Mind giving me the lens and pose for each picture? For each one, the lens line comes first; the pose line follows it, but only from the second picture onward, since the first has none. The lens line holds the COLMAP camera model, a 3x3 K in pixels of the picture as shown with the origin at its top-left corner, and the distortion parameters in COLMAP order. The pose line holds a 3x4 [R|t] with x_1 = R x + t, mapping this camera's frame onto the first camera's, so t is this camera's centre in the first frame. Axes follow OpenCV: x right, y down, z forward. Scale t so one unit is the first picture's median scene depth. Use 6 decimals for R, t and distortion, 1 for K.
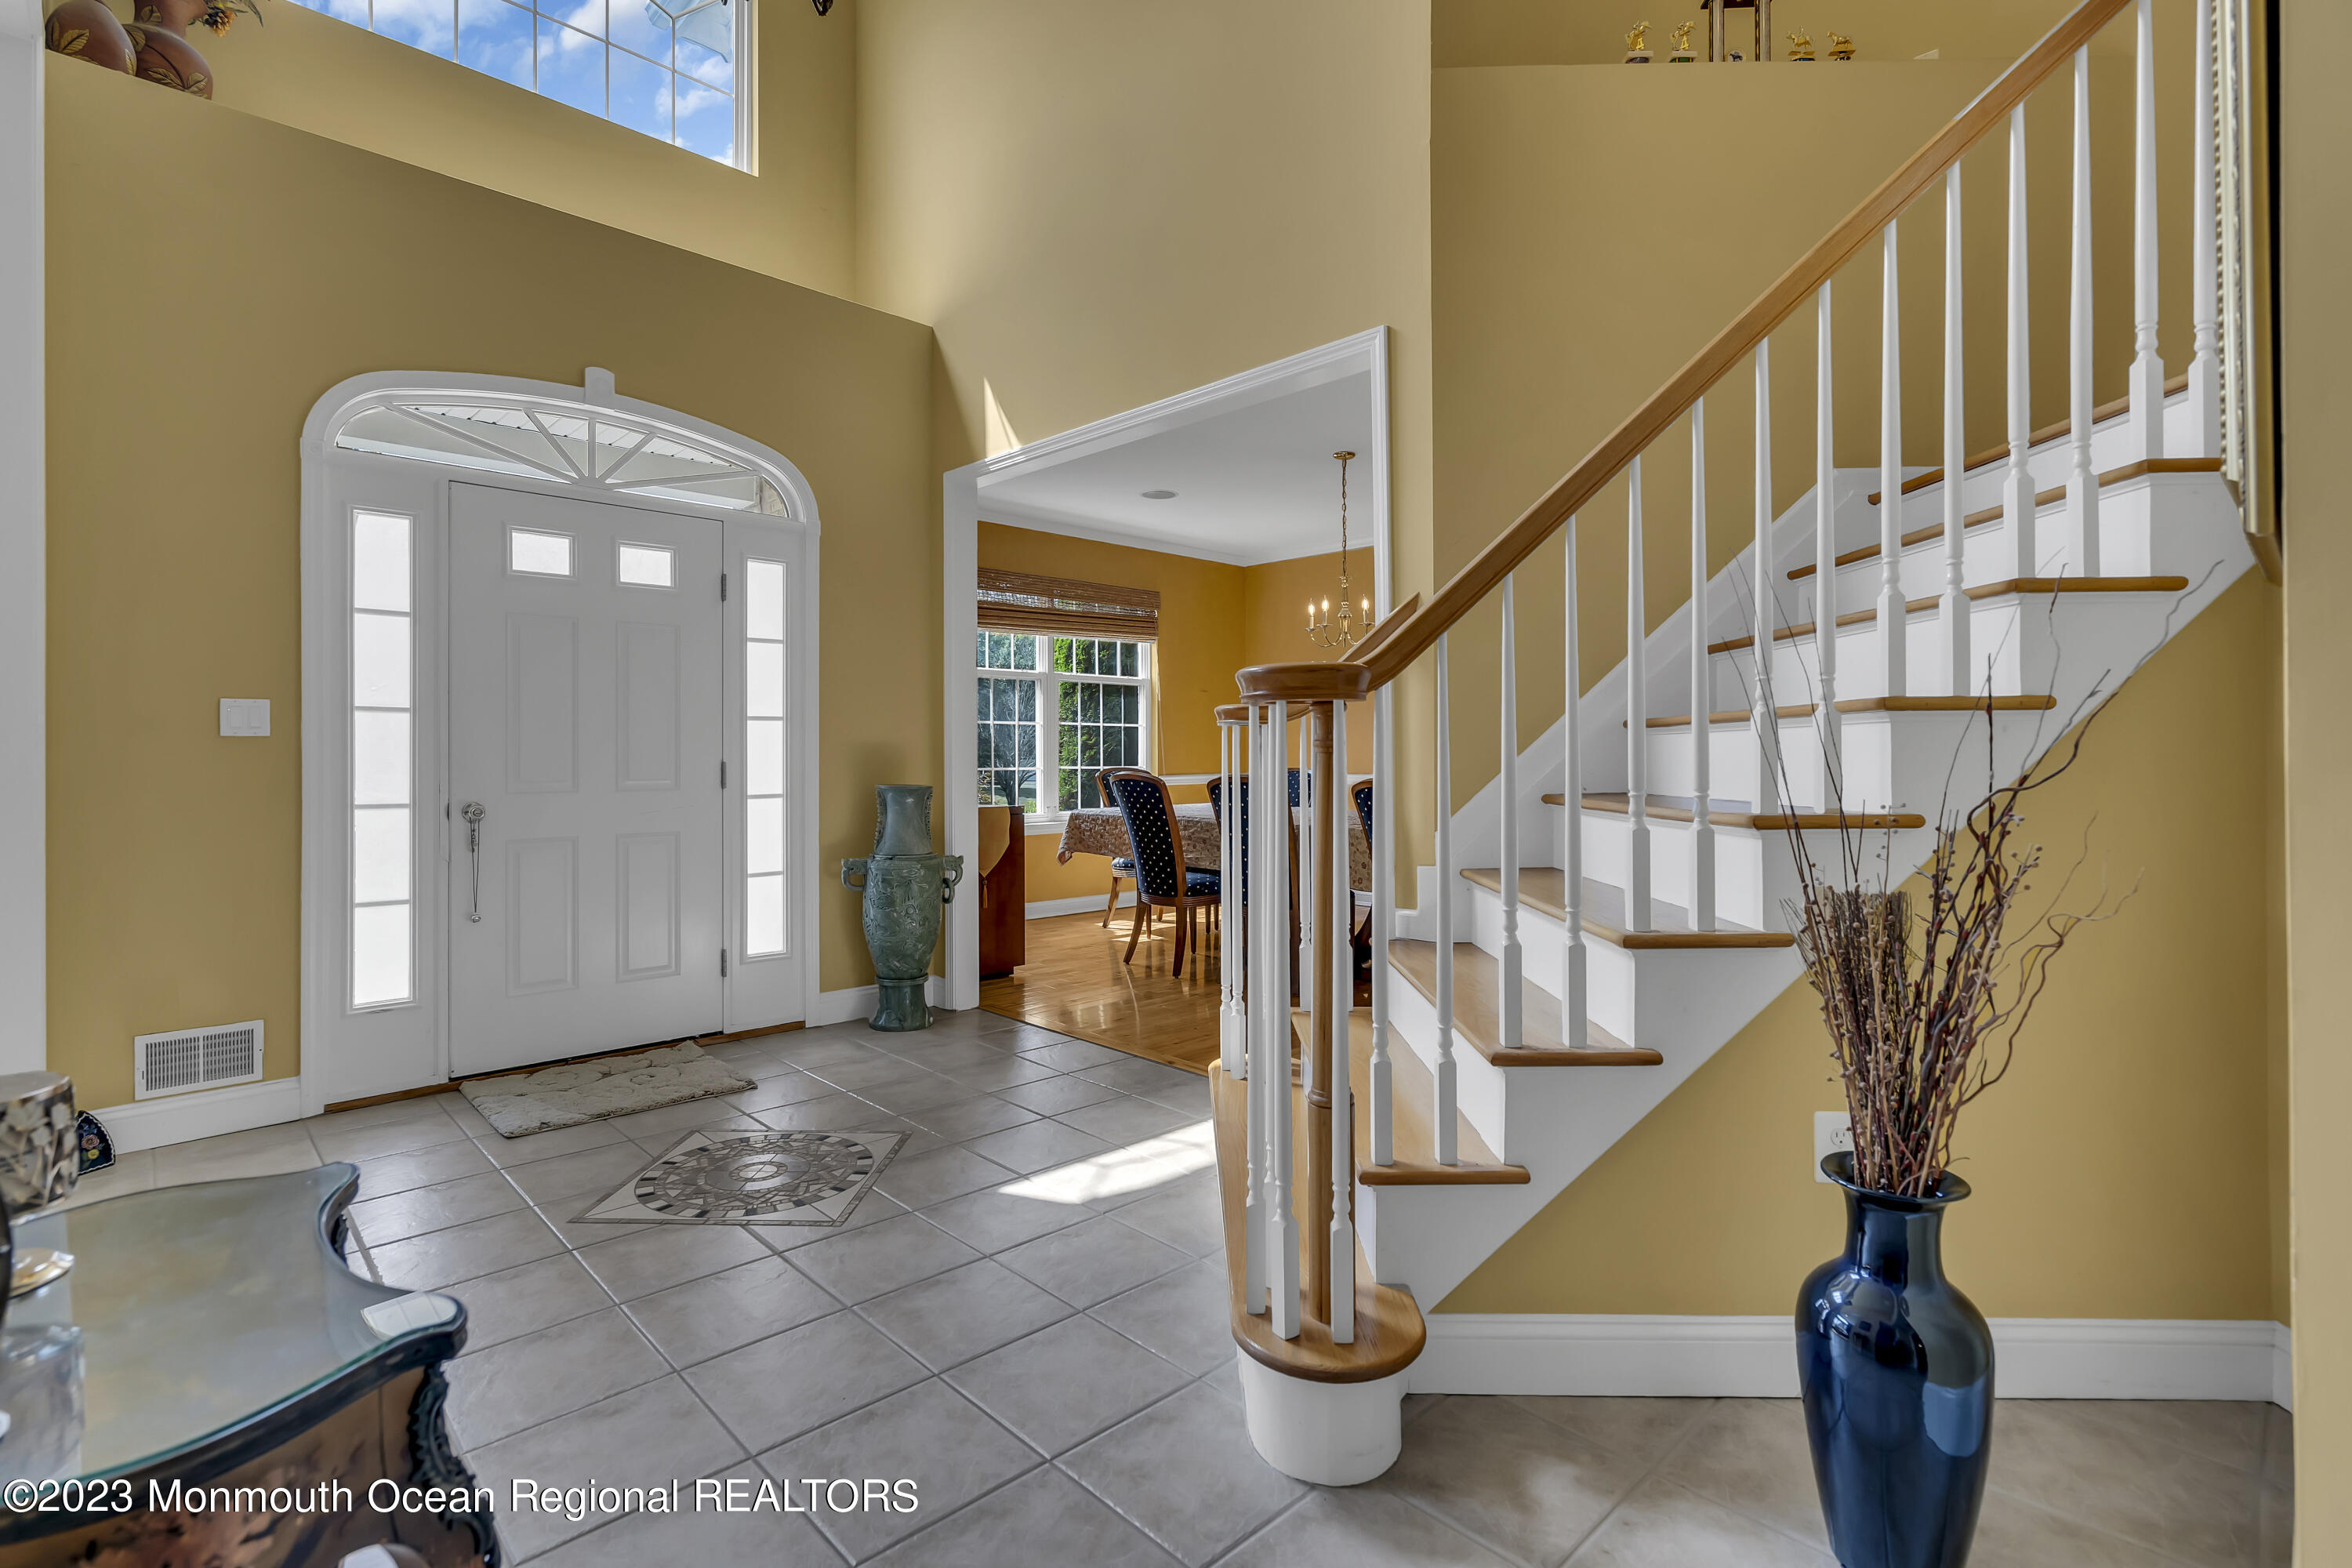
lens RADIAL K [[1072.7, 0, 1180.1], [0, 1072.7, 783.5], [0, 0, 1]] dist [-0.003485, 0.001683]
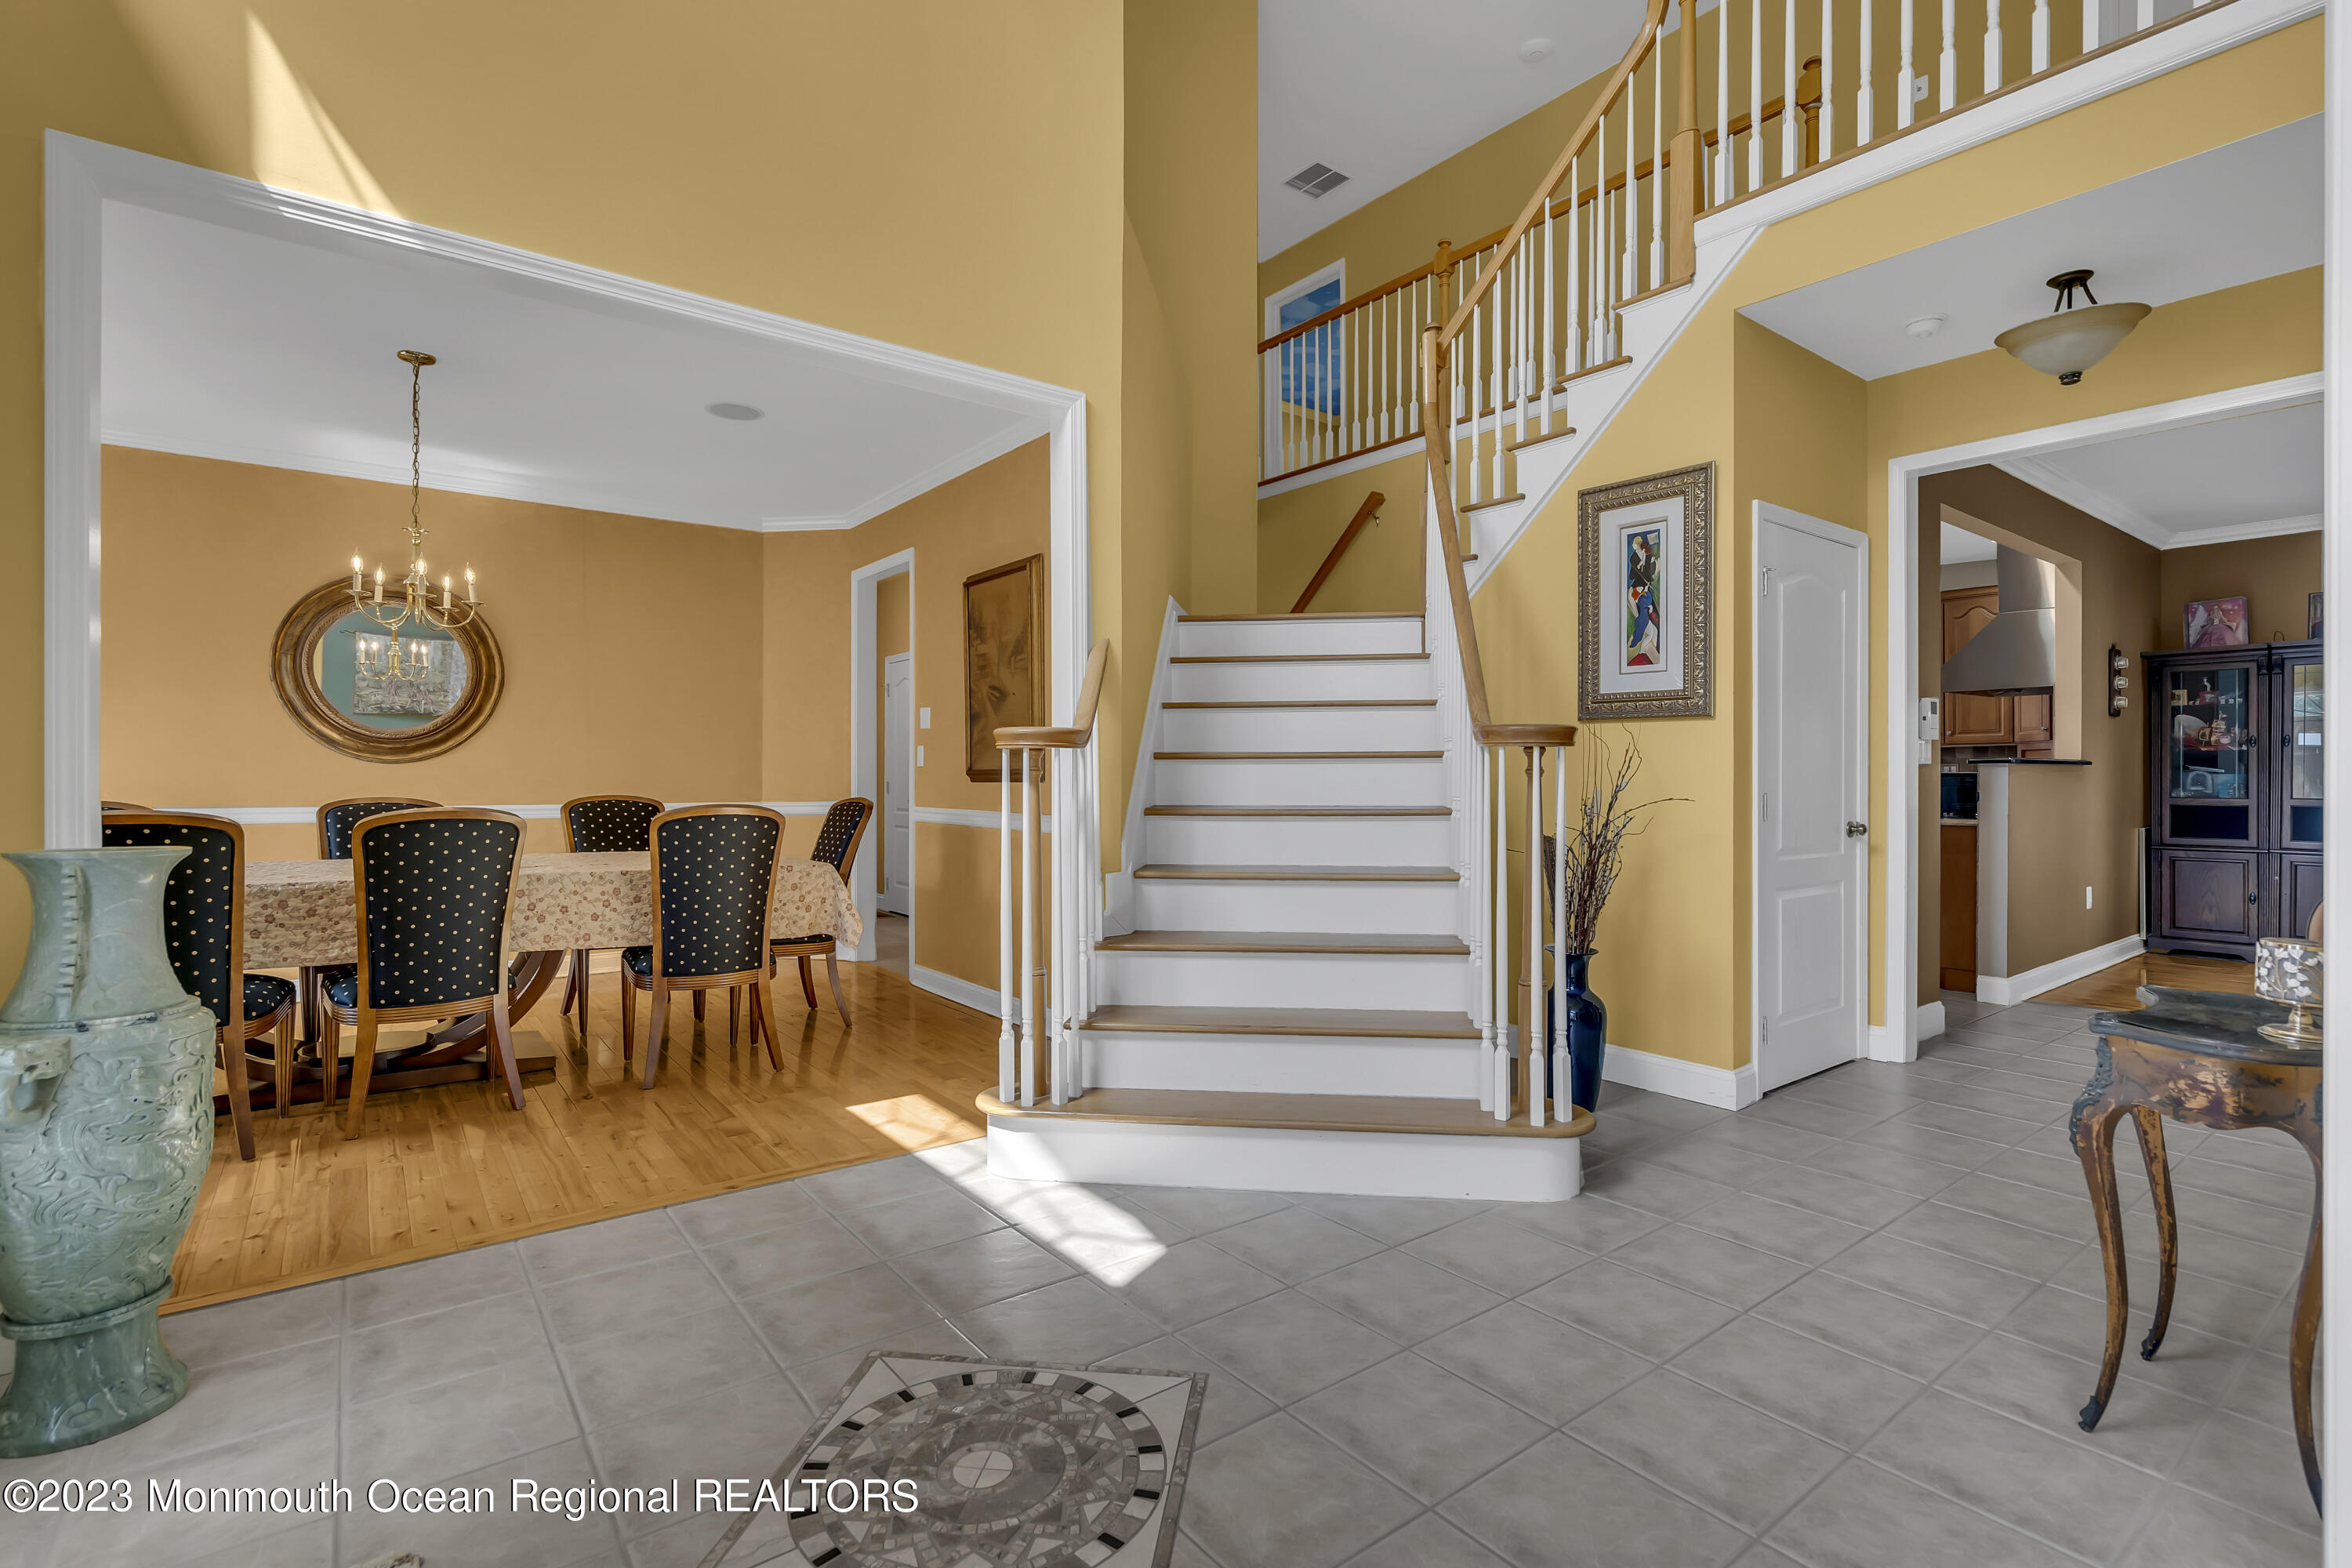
lens RADIAL K [[1072.7, 0, 1180.1], [0, 1072.7, 783.5], [0, 0, 1]] dist [-0.003485, 0.001683]
pose [[0.122134, -0.005383, 0.992499, -0.856041], [0.020457, 0.999787, 0.002905, -0.021050], [-0.992303, 0.019948, 0.122218, 0.707789]]
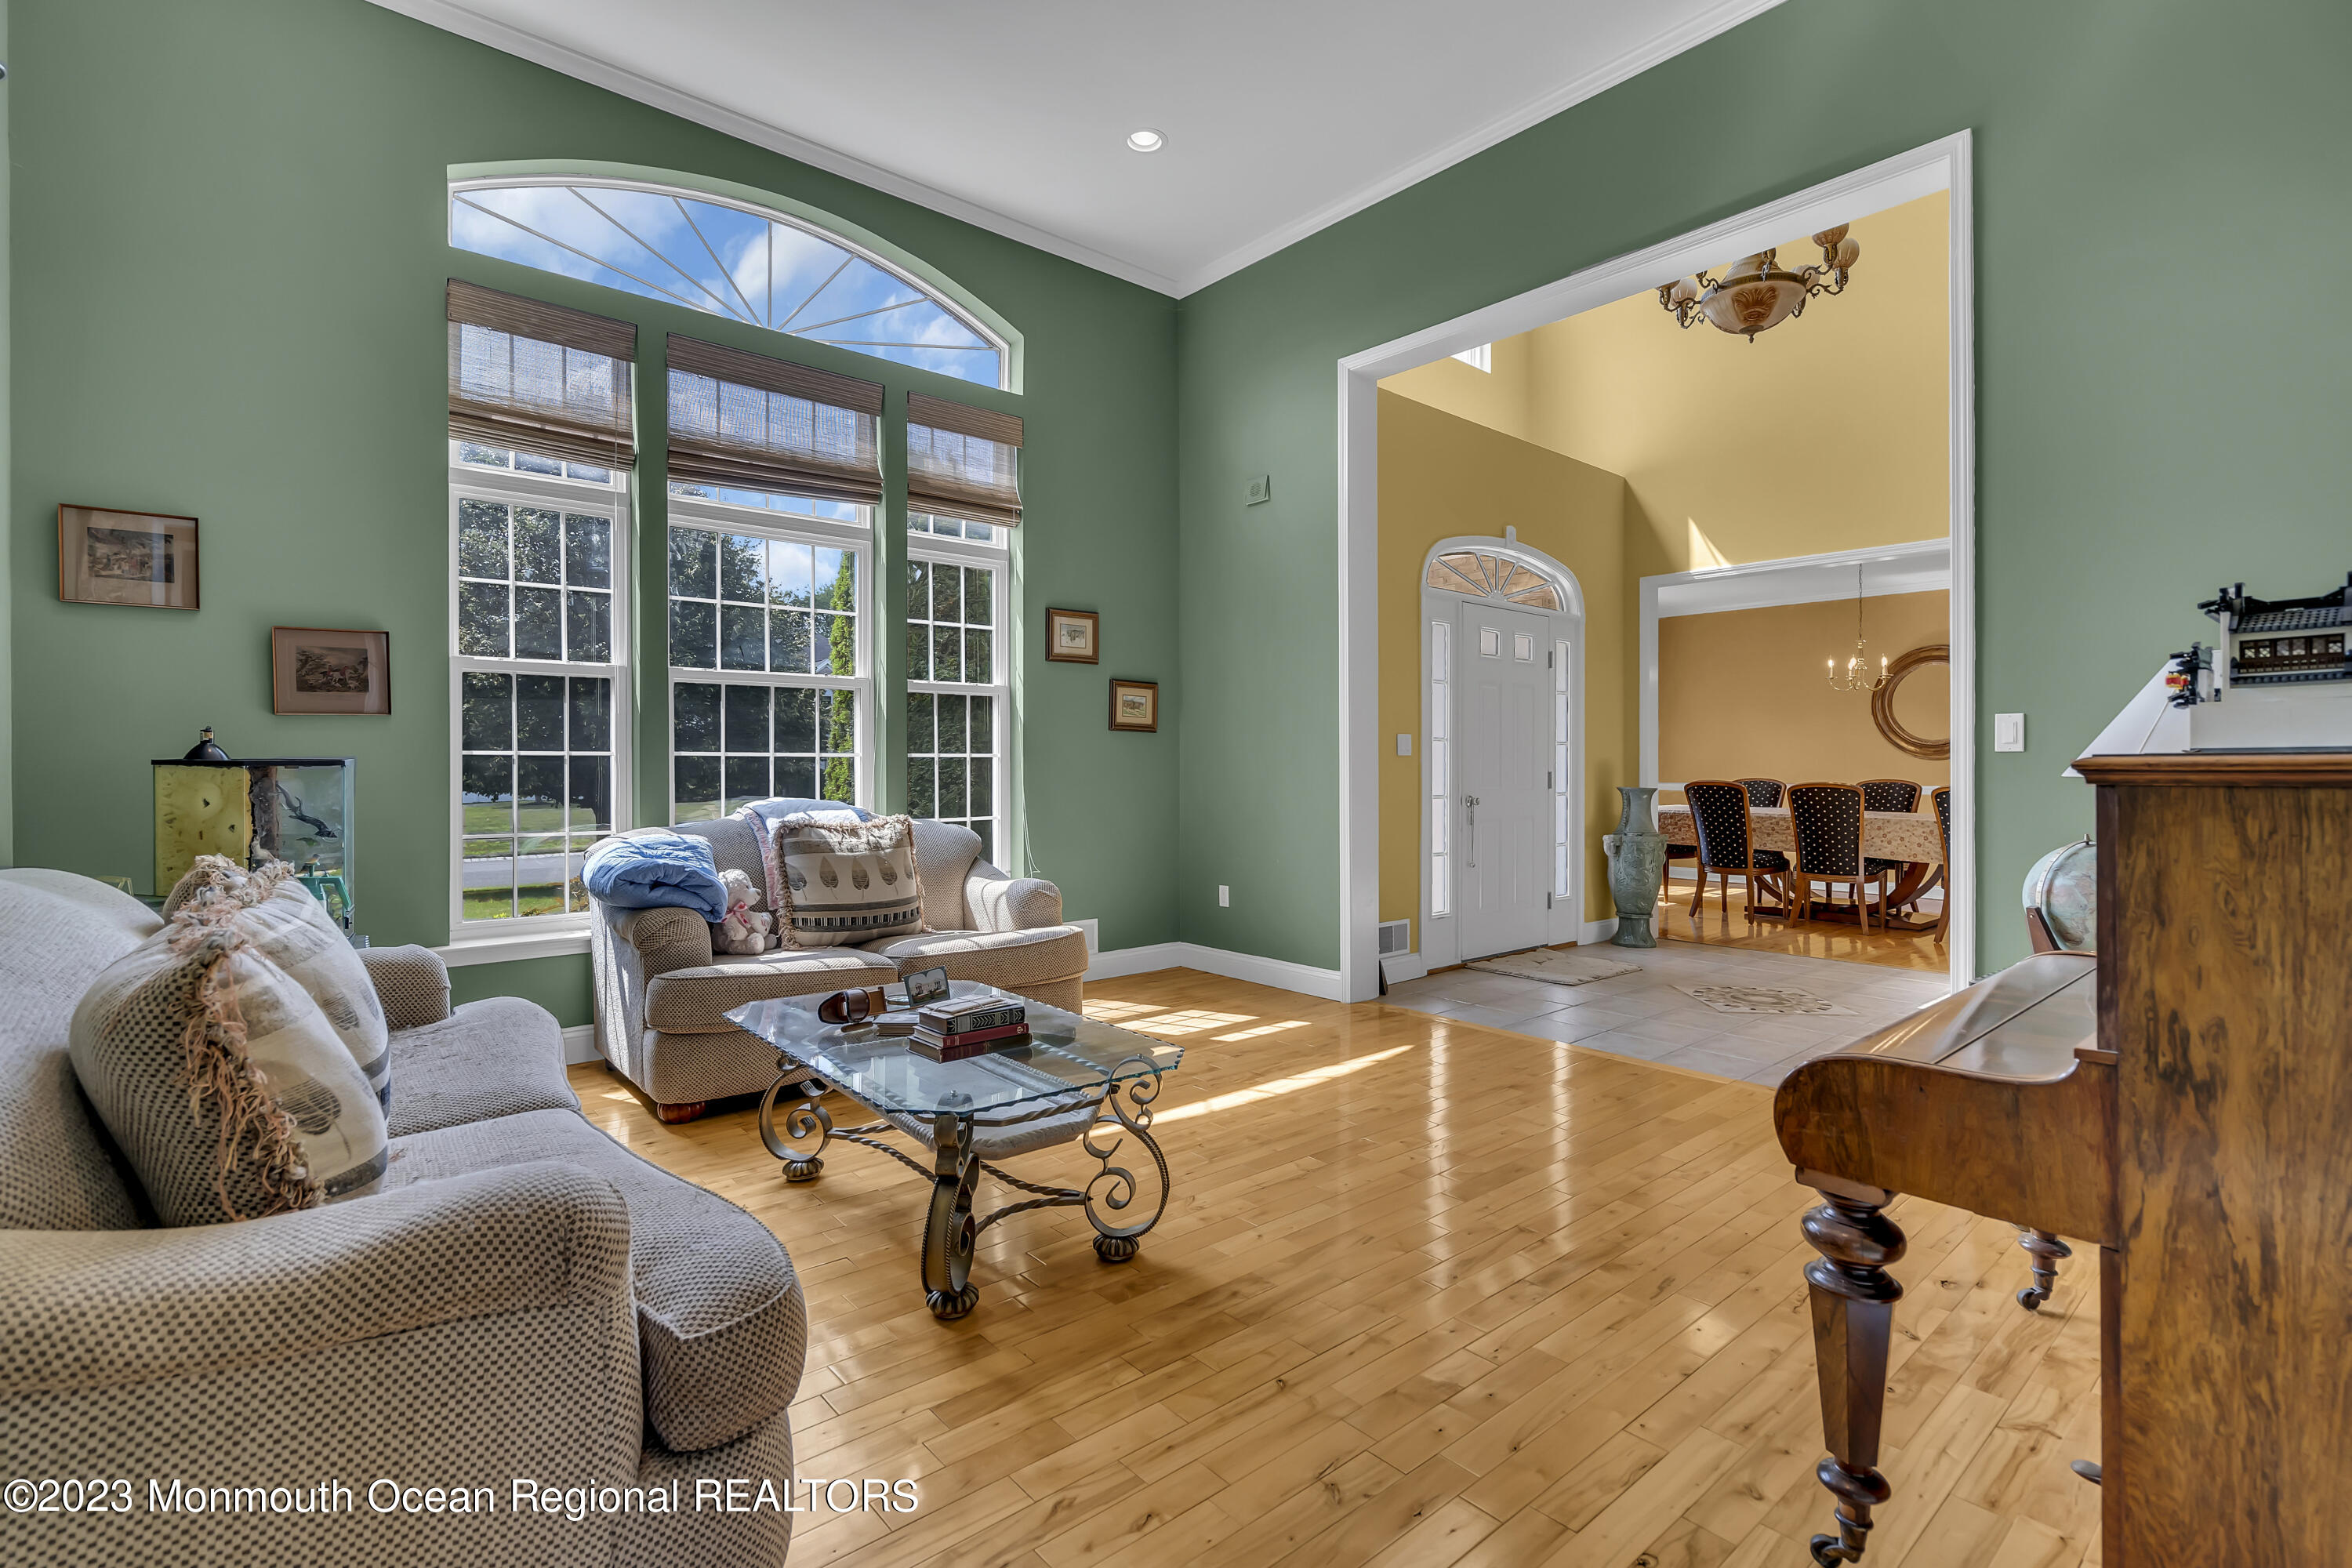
lens RADIAL K [[1072.7, 0, 1180.1], [0, 1072.7, 783.5], [0, 0, 1]] dist [-0.003485, 0.001683]
pose [[0.998496, 0.009975, -0.053913, -1.112821], [-0.010204, 0.999940, -0.003976, 0.012229], [0.053871, 0.004520, 0.998538, -0.740994]]
